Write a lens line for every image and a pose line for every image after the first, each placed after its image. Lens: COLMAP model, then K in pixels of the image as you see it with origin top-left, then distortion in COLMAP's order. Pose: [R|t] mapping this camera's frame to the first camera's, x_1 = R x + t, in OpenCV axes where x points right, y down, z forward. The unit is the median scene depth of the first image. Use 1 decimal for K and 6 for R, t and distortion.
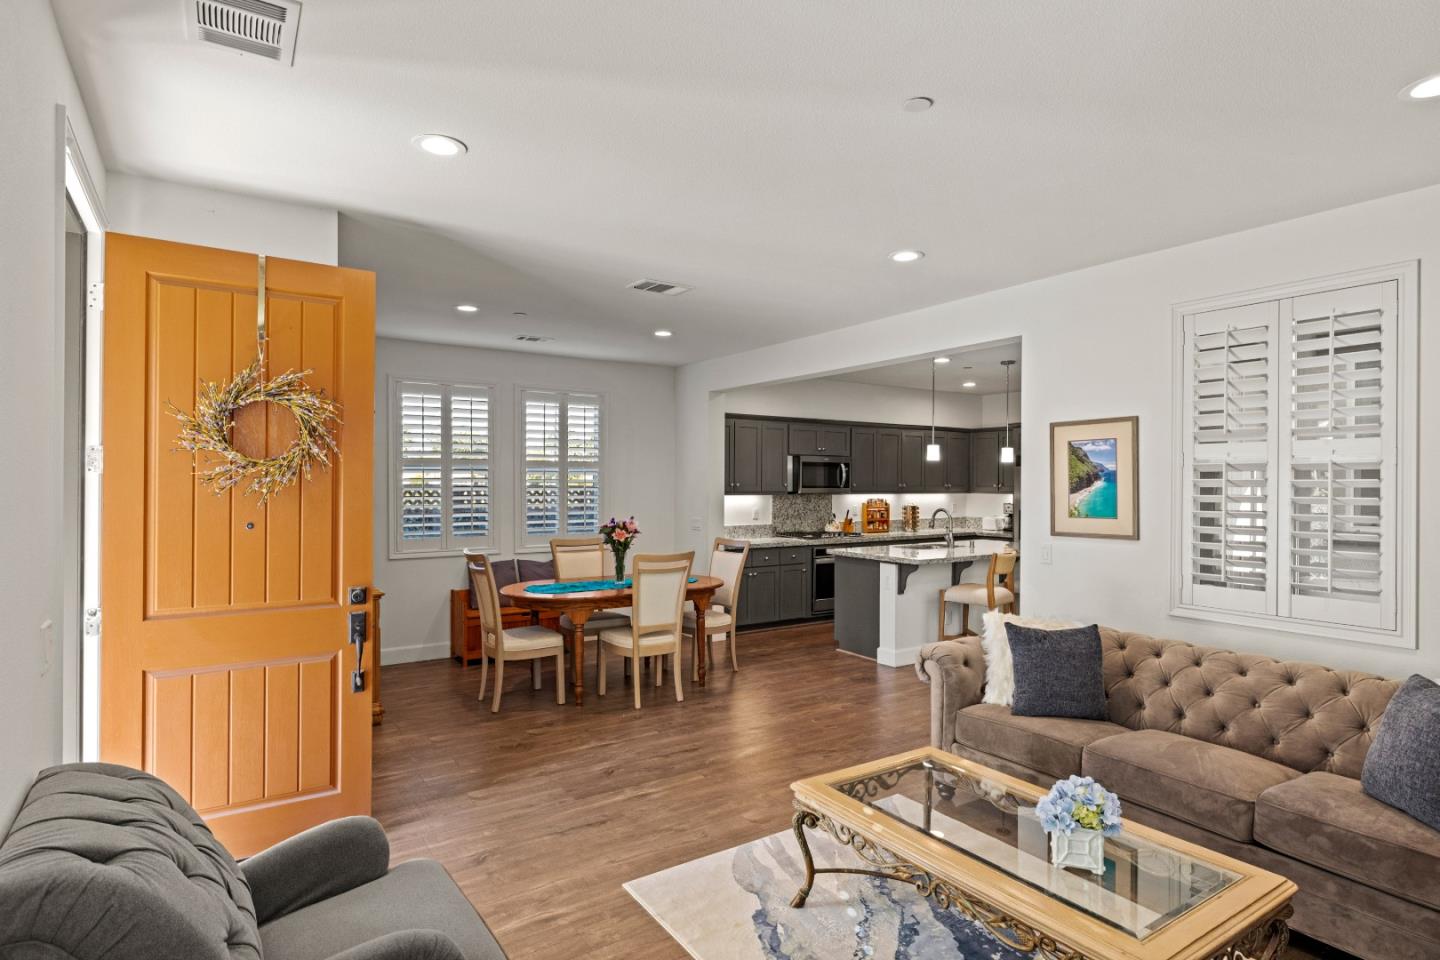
lens RADIAL K [[776.5, 0, 721.5], [0, 776.5, 486.0], [0, 0, 1]] dist [0.045804, 0.001514]
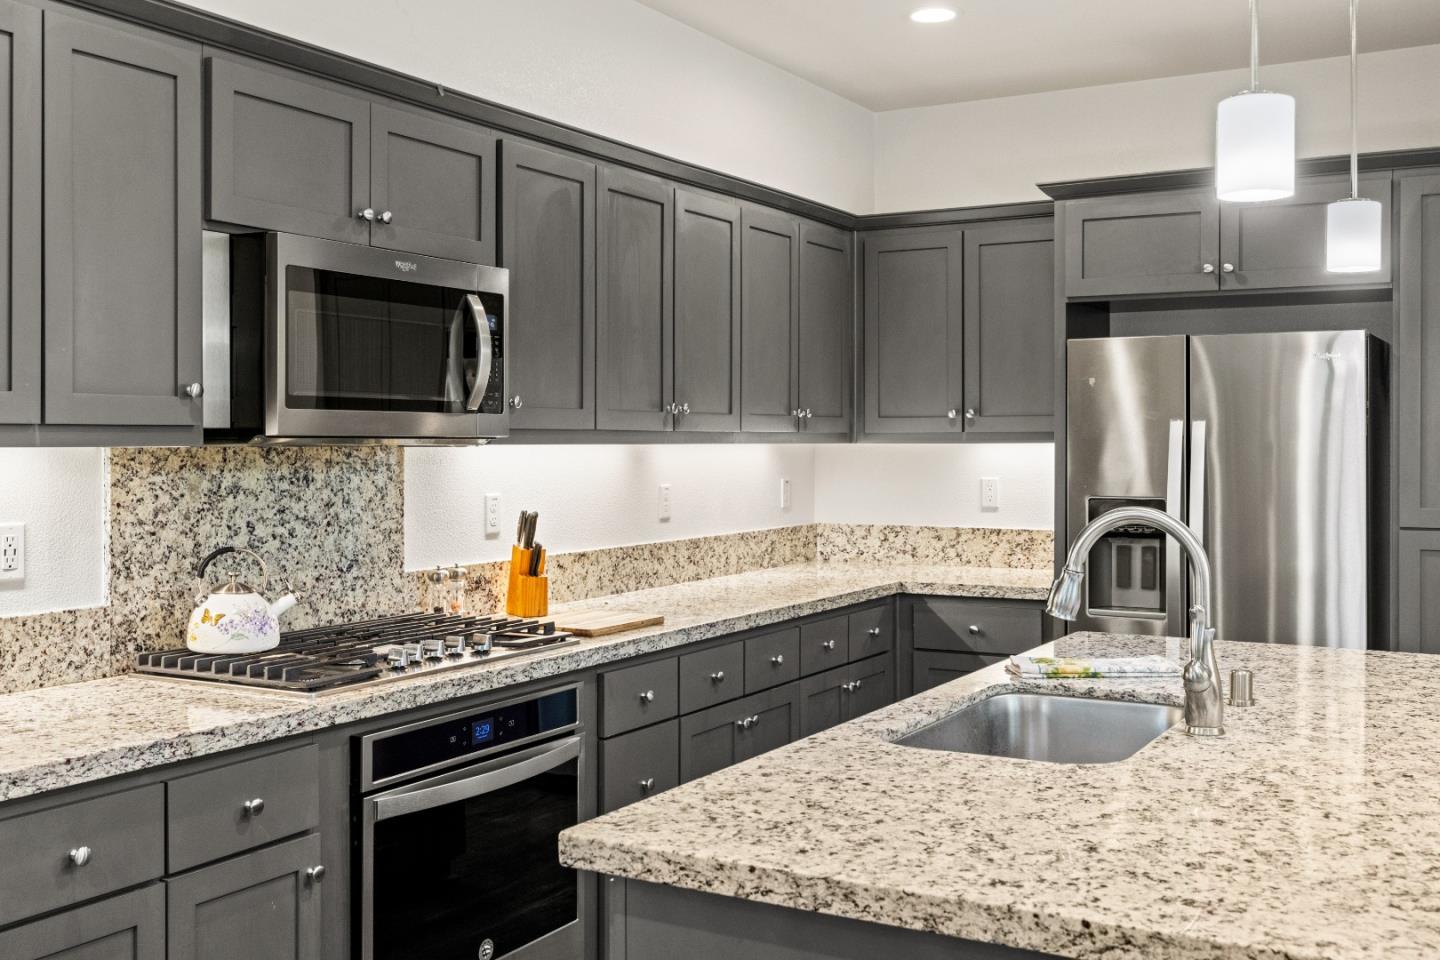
lens RADIAL K [[1487.0, 0, 728.1], [0, 1487.0, 451.5], [0, 0, 1]] dist [0.000045, 0.000000]
pose [[0.892919, -0.005634, 0.450183, 0.049108], [0.004058, 0.999982, 0.004465, 0.015294], [-0.450200, -0.002160, 0.892925, 0.812912]]
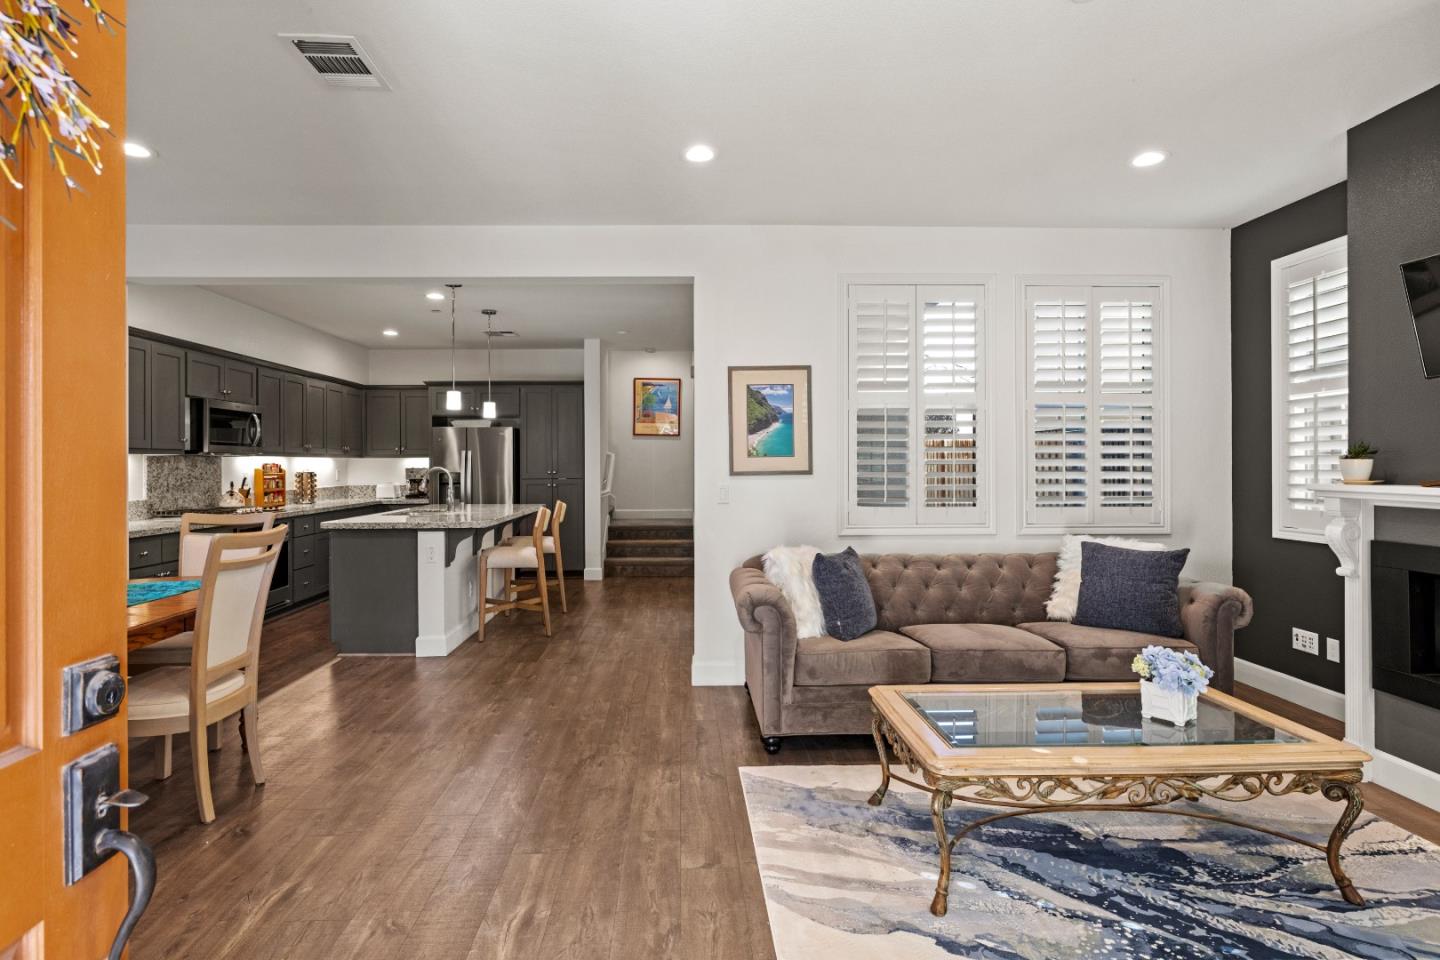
lens RADIAL K [[738.2, 0, 706.0], [0, 738.2, 466.6], [0, 0, 1]] dist [-0.002352, 0.000347]
pose [[0.527802, -0.007883, 0.849331, -0.284920], [0.011144, 0.999935, 0.002356, 0.032837], [-0.849295, 0.008221, 0.527855, 0.345991]]
